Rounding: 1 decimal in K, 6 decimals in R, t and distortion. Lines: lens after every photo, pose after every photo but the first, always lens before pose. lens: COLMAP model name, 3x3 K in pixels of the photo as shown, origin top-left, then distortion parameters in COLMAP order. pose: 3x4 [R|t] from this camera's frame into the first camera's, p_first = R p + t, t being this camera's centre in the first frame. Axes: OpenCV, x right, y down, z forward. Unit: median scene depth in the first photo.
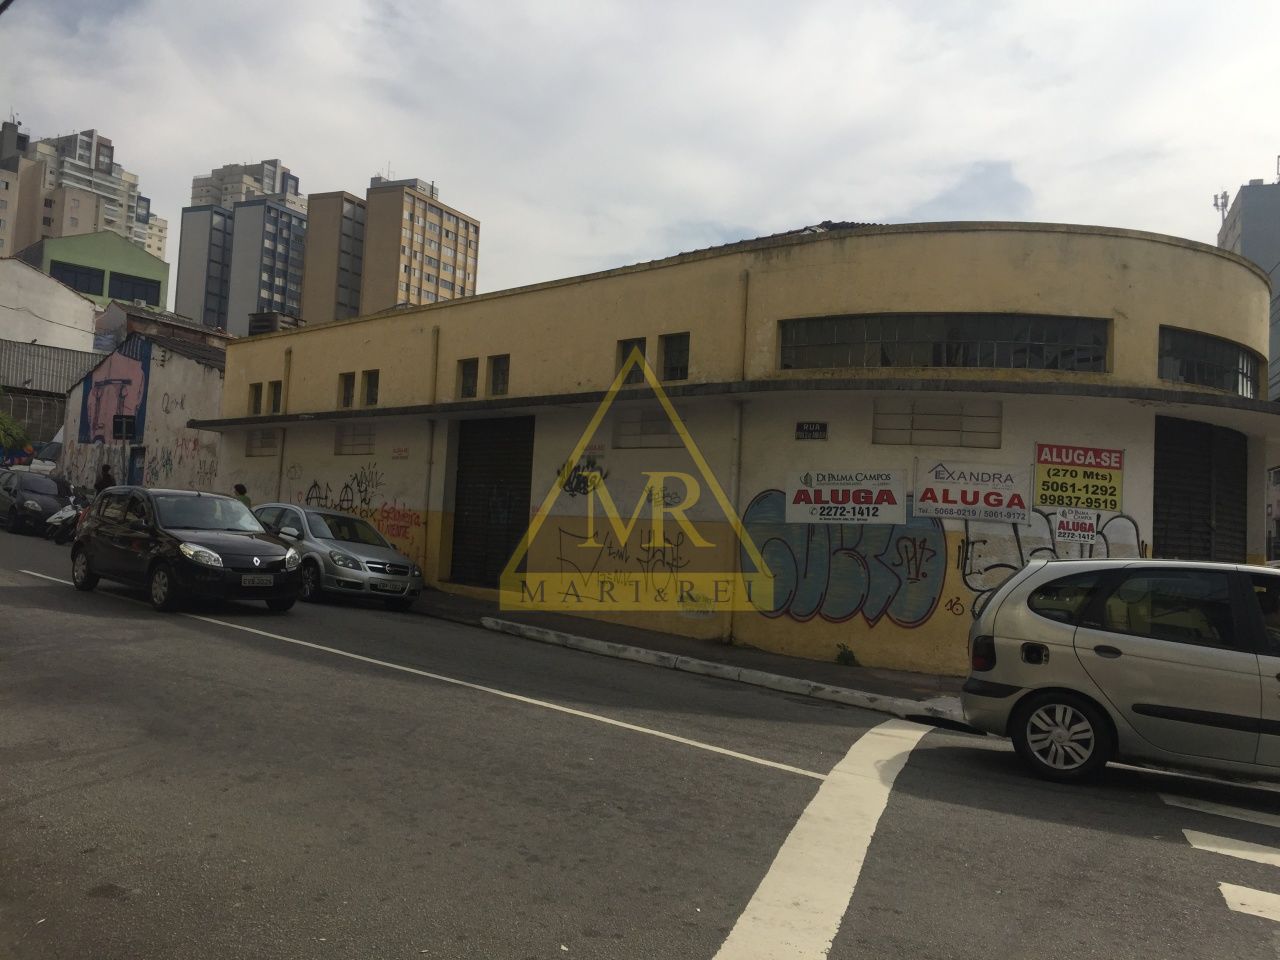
lens RADIAL K [[1071.3, 0, 618.5], [0, 1071.3, 443.6], [0, 0, 1]] dist [0.062913, -0.049854]
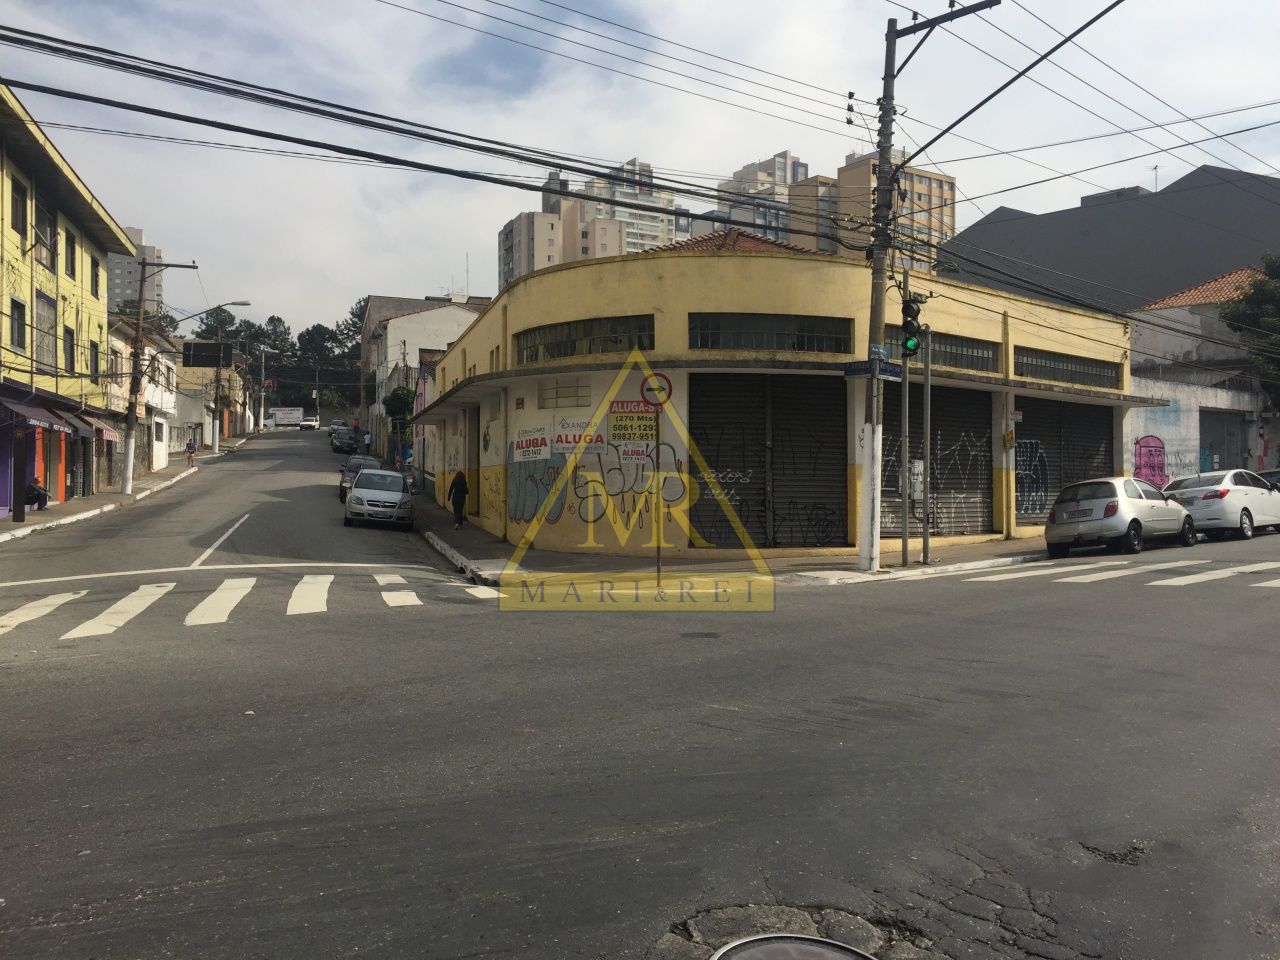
lens RADIAL K [[1071.3, 0, 618.5], [0, 1071.3, 443.6], [0, 0, 1]] dist [0.062913, -0.049854]
pose [[0.867885, -0.069703, -0.491851, 1.131316], [0.083753, 0.996465, 0.006570, 0.050943], [0.489654, -0.046896, 0.870655, -0.327292]]
